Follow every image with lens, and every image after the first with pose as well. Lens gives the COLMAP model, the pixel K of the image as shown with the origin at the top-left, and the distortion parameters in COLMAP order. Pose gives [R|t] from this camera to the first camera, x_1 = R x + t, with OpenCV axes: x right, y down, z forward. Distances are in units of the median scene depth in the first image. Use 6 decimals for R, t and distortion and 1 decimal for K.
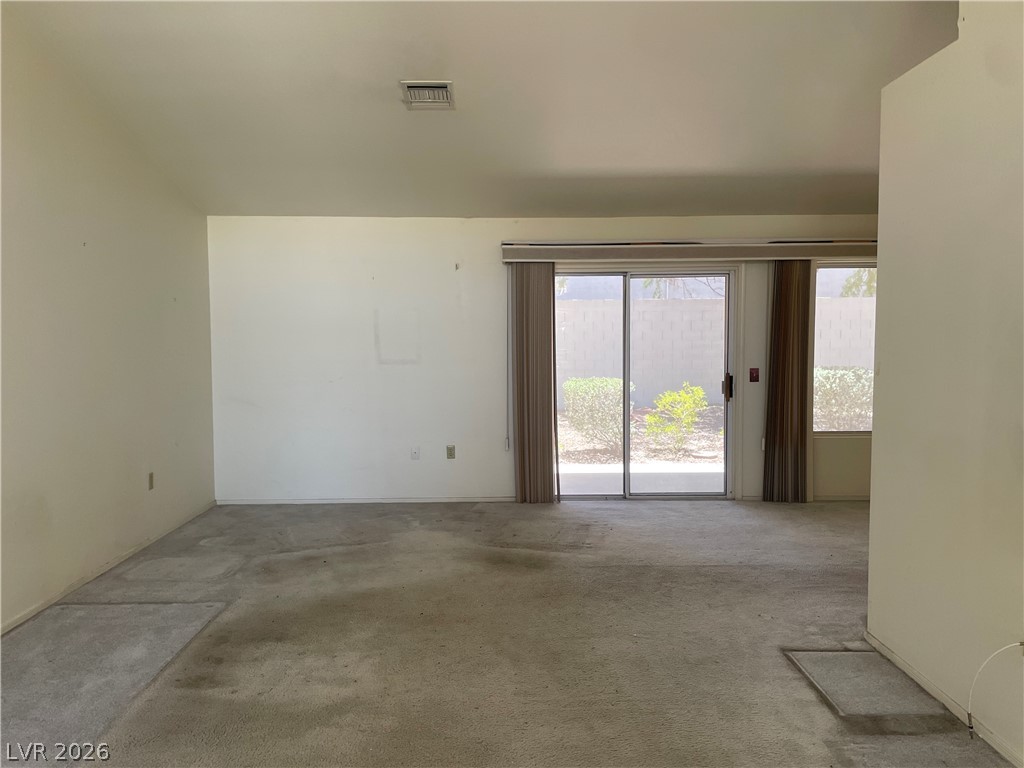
lens RADIAL K [[776.5, 0, 512.0], [0, 776.5, 384.0], [0, 0, 1]] dist [0.120071, -0.148070]
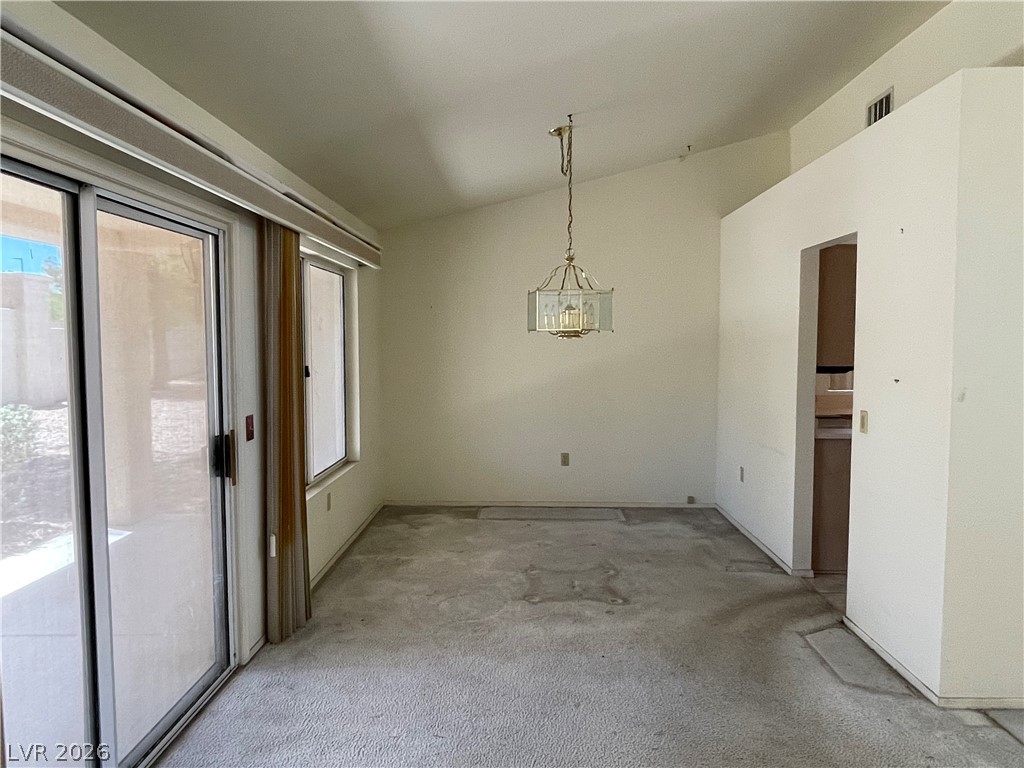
lens RADIAL K [[671.2, 0, 512.0], [0, 671.2, 384.0], [0, 0, 1]] dist [0.027392, -0.041415]
pose [[0.034664, -0.061883, 0.997481, -0.182059], [0.066015, 0.996043, 0.059500, -0.068624], [-0.997216, 0.063786, 0.038612, 0.936407]]
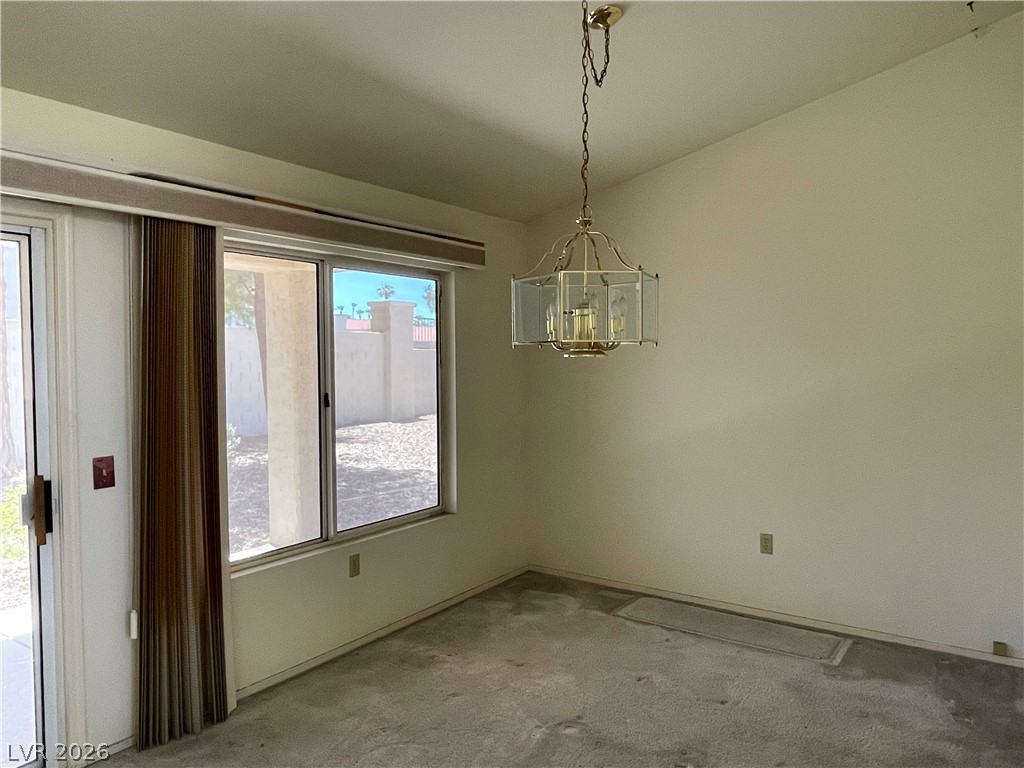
lens RADIAL K [[713.4, 0, 514.1], [0, 713.4, 377.7], [0, 0, 1]] dist [-0.008435, -0.005460]
pose [[0.581783, -0.021664, 0.813056, 0.140390], [0.058178, 0.998193, -0.015032, -0.053055], [-0.811261, 0.056048, 0.581992, 0.679458]]
